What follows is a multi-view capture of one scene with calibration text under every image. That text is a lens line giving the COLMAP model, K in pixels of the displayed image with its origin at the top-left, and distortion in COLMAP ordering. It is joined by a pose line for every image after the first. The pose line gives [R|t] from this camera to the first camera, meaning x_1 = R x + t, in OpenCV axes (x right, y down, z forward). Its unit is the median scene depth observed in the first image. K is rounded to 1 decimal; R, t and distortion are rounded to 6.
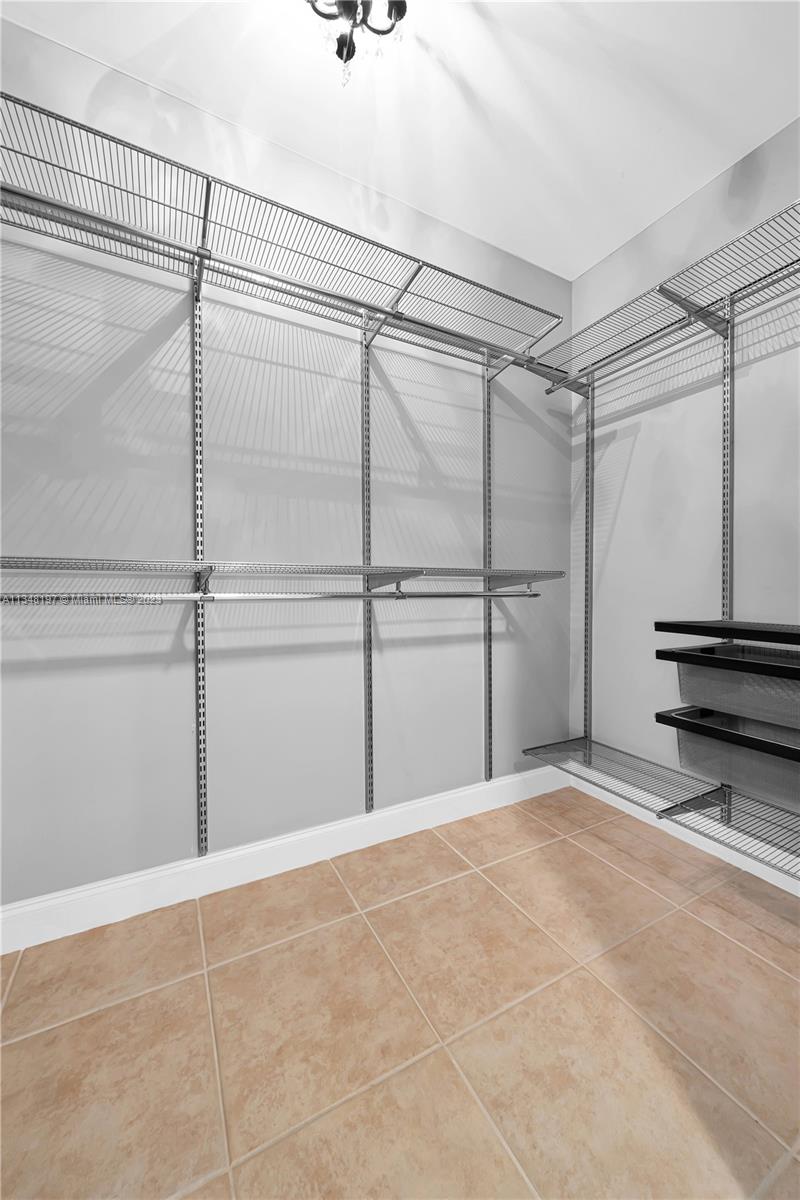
lens RADIAL K [[412.9, 0, 353.8], [0, 412.9, 592.7], [0, 0, 1]] dist [-0.009488, 0.000012]
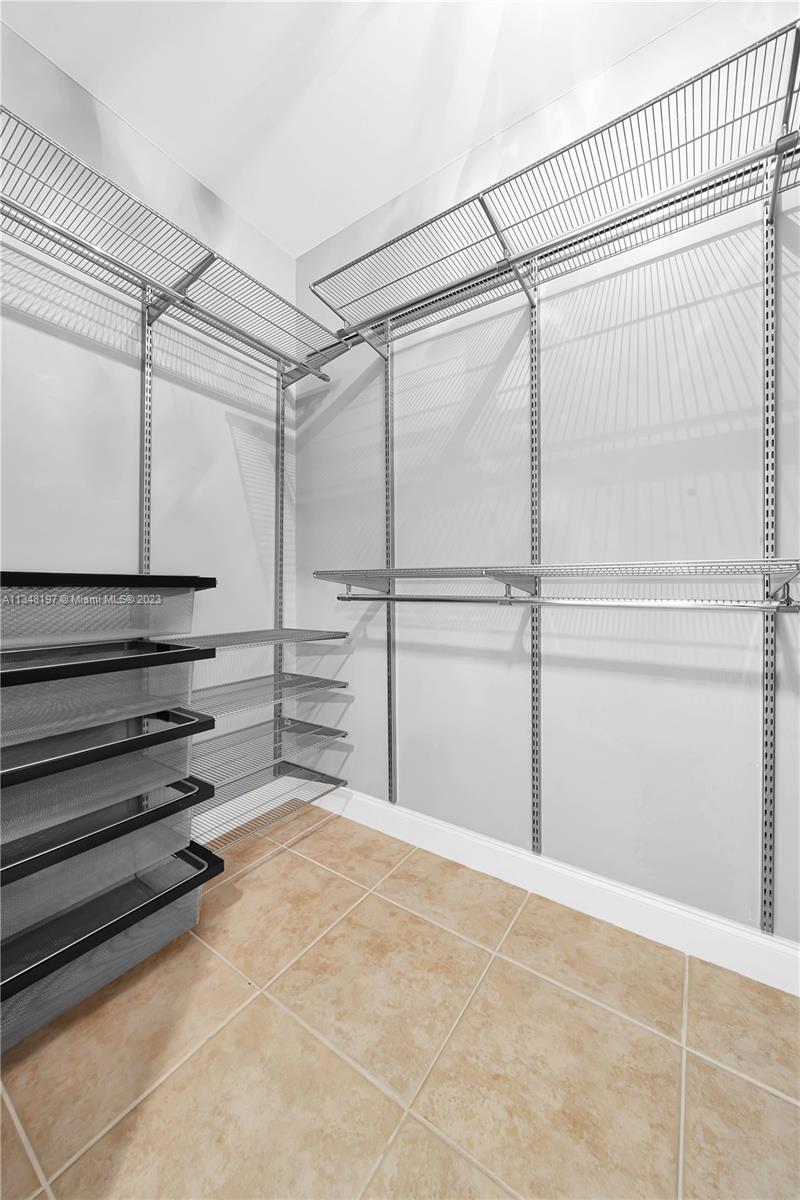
lens RADIAL K [[419.0, 0, 435.1], [0, 419.0, 597.4], [0, 0, 1]] dist [0.000168, -0.000010]
pose [[0.540855, 0.023438, -0.840789, 0.371582], [-0.005942, 0.999693, 0.024045, -0.023712], [0.841095, -0.008009, 0.540828, 0.237048]]
